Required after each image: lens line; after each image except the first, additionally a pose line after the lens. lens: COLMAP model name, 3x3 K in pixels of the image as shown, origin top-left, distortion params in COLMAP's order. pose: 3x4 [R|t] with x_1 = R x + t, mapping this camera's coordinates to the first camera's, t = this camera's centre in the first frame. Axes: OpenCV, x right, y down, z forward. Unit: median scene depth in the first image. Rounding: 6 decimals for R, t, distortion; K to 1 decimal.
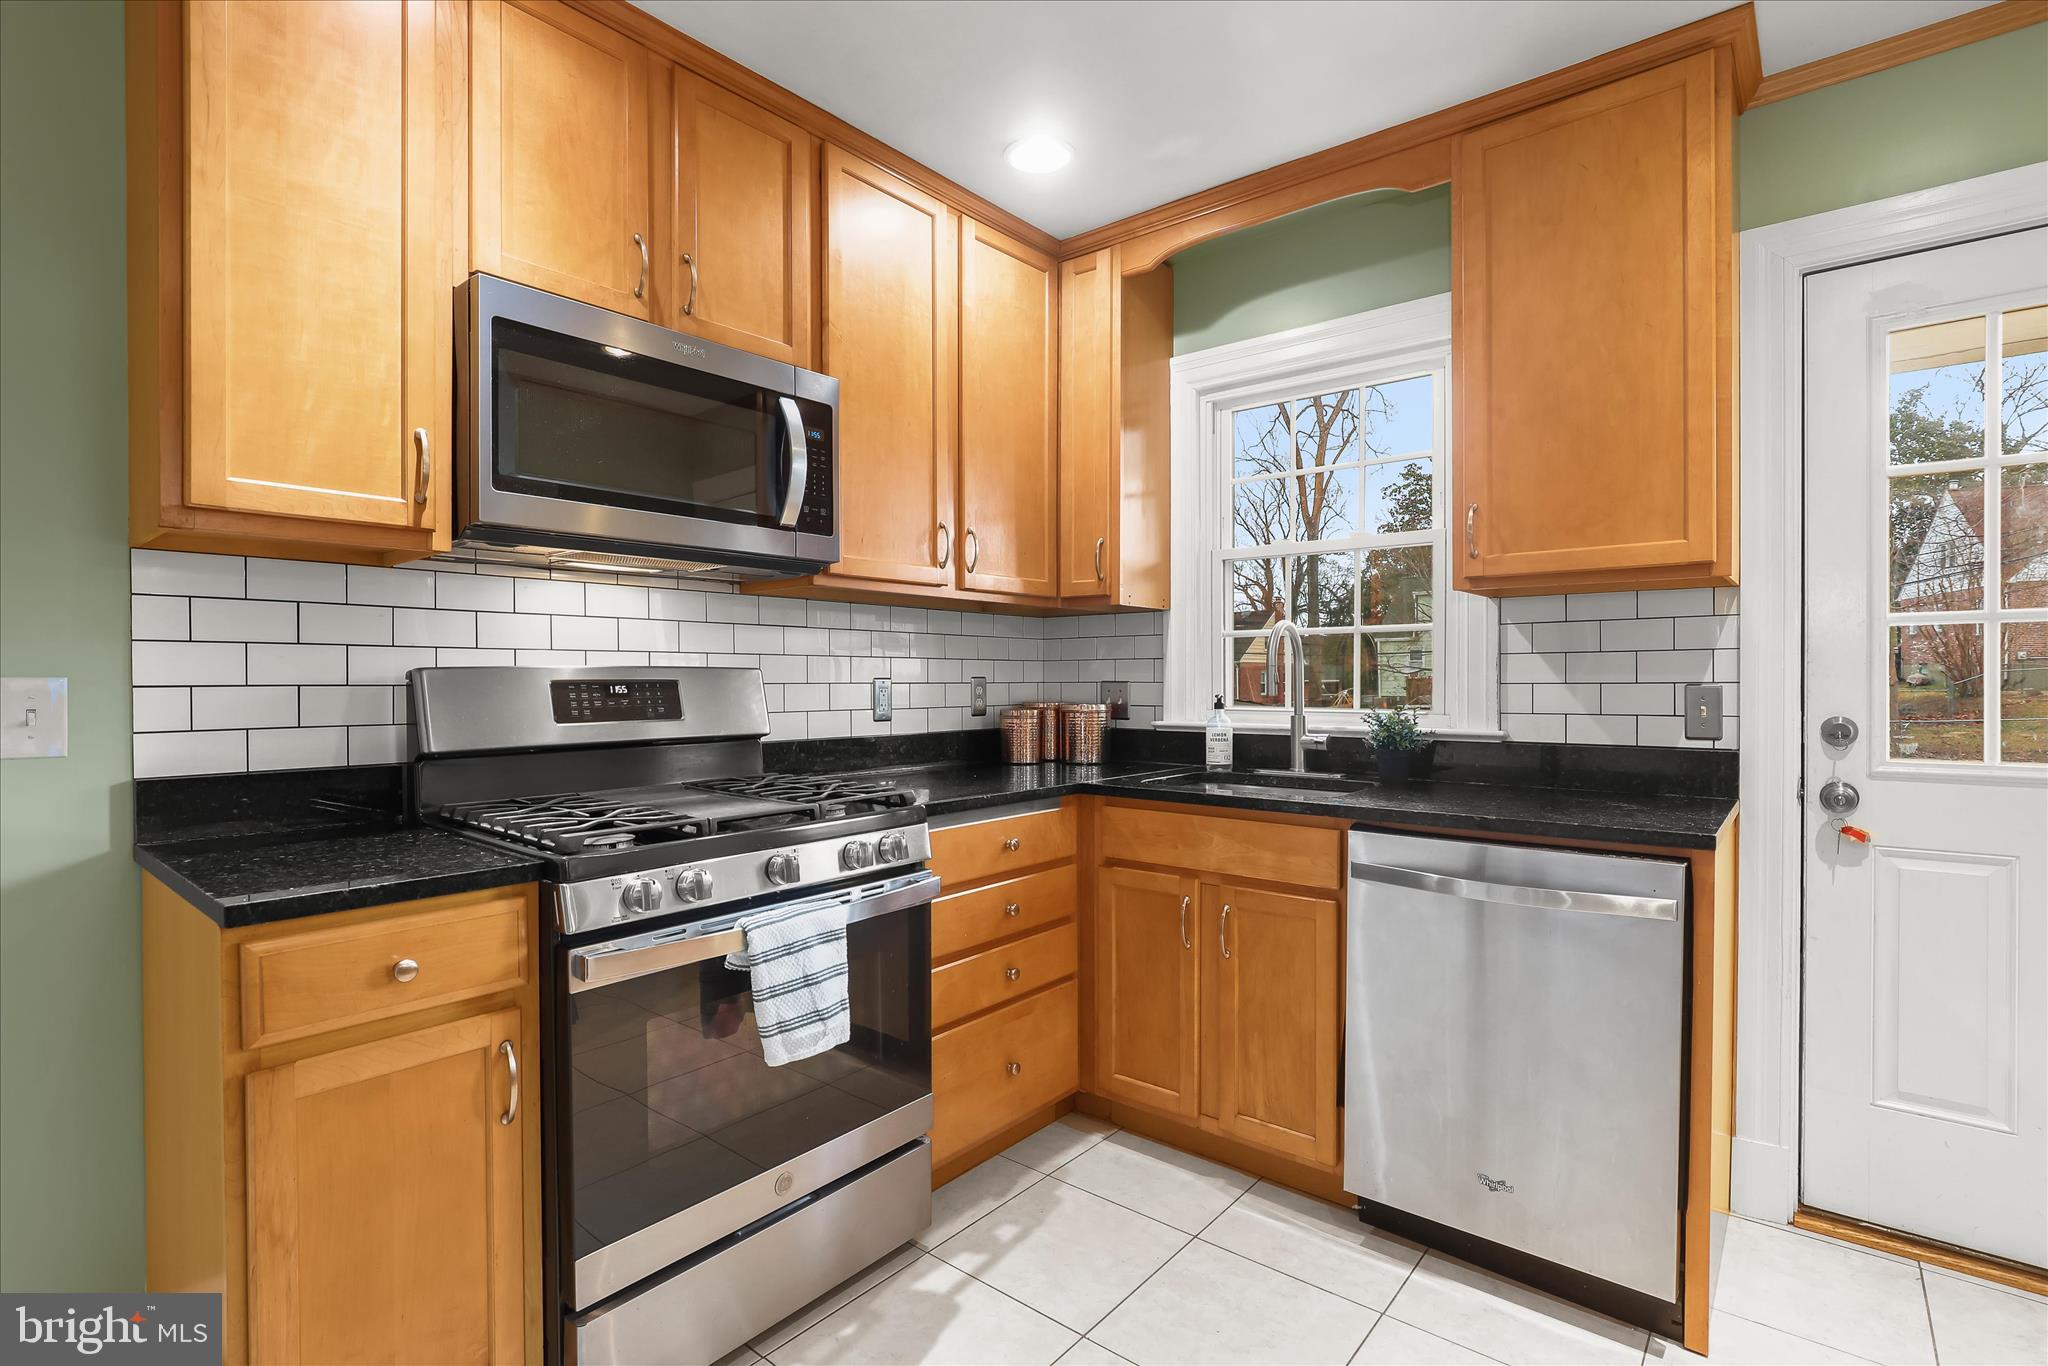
lens RADIAL K [[968.8, 0, 1037.4], [0, 968.8, 686.3], [0, 0, 1]] dist [-0.015797, 0.001816]
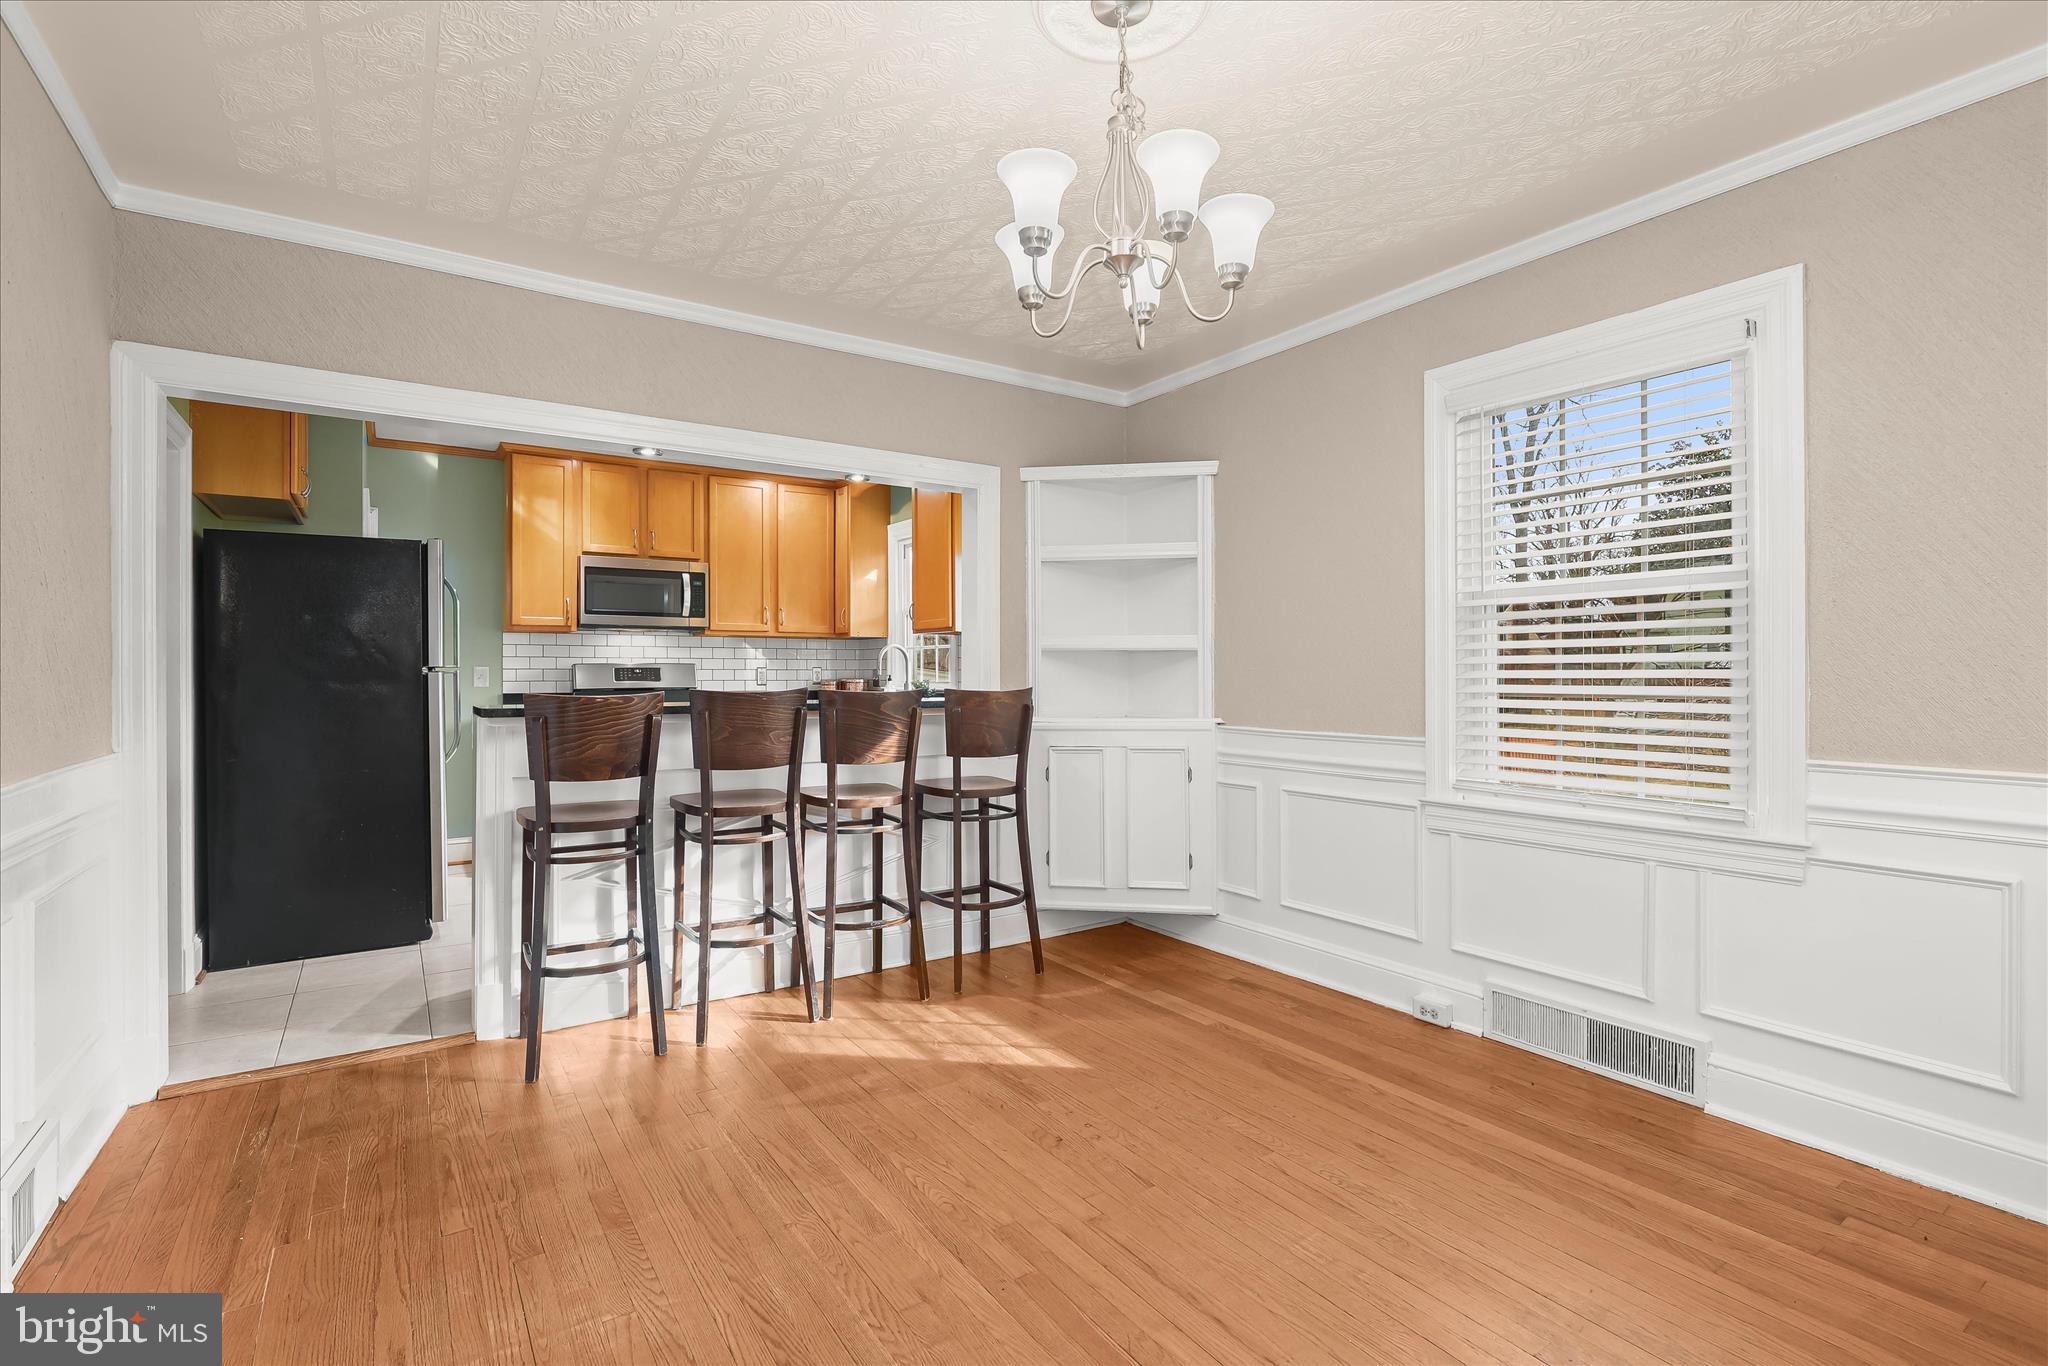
lens RADIAL K [[959.6, 0, 1031.9], [0, 959.6, 672.8], [0, 0, 1]] dist [-0.018950, 0.004259]
pose [[0.956810, 0.001908, -0.290709, 1.574313], [-0.003707, 0.999977, -0.005638, 0.021192], [0.290691, 0.006472, 0.956795, -1.465296]]
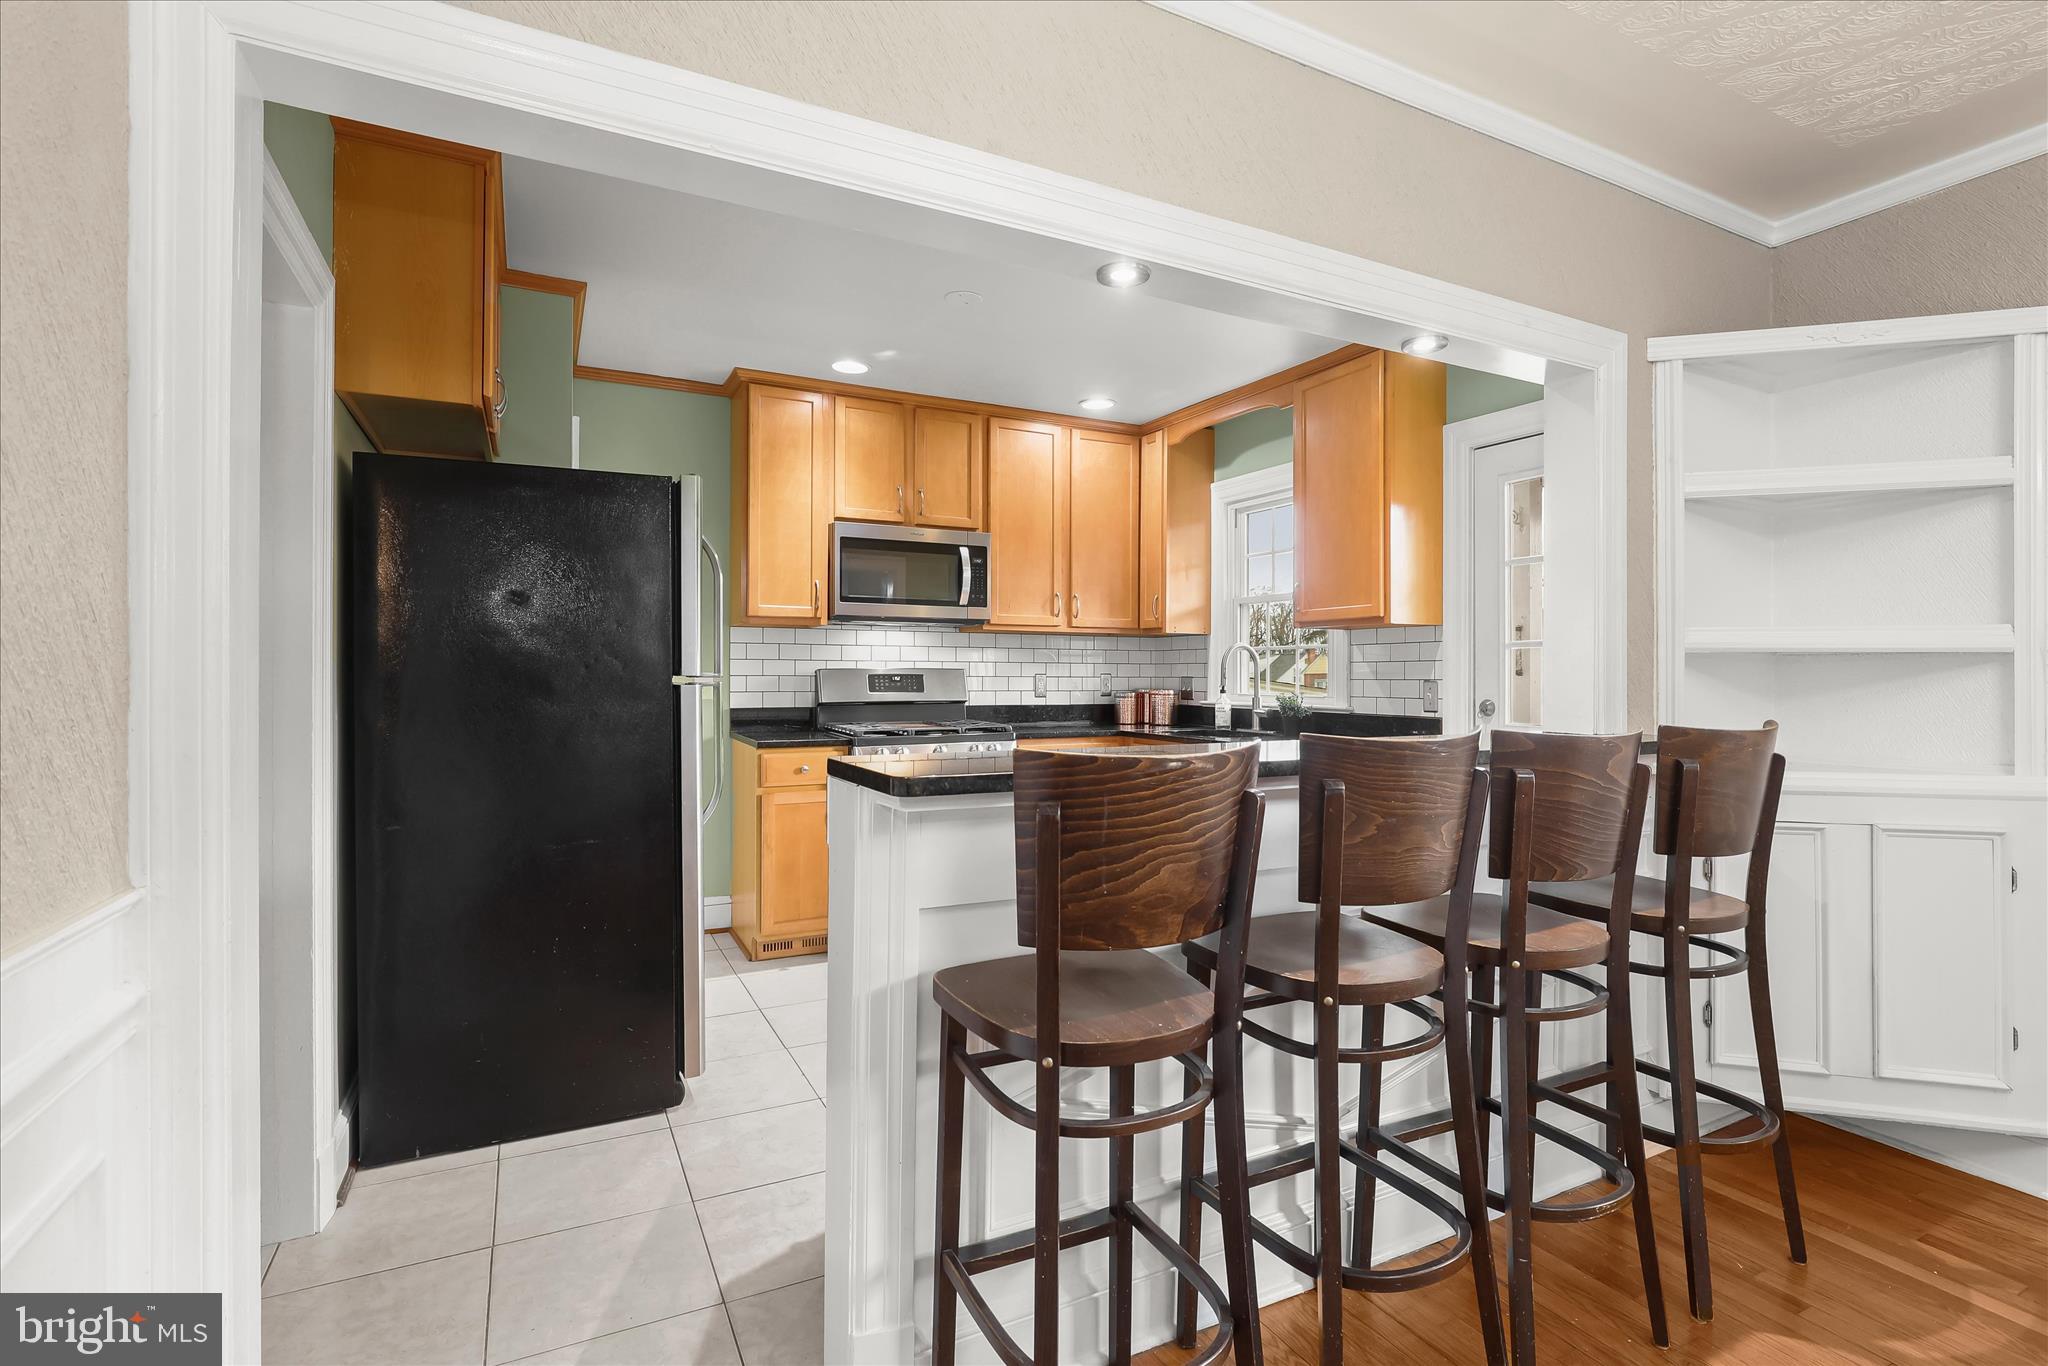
lens RADIAL K [[966.3, 0, 1026.1], [0, 966.3, 669.1], [0, 0, 1]] dist [-0.012901, 0.000730]
pose [[0.913979, 0.004162, -0.405739, 0.744714], [-0.009362, 0.999897, -0.010833, 0.003003], [0.405653, 0.013700, 0.913925, -0.923016]]
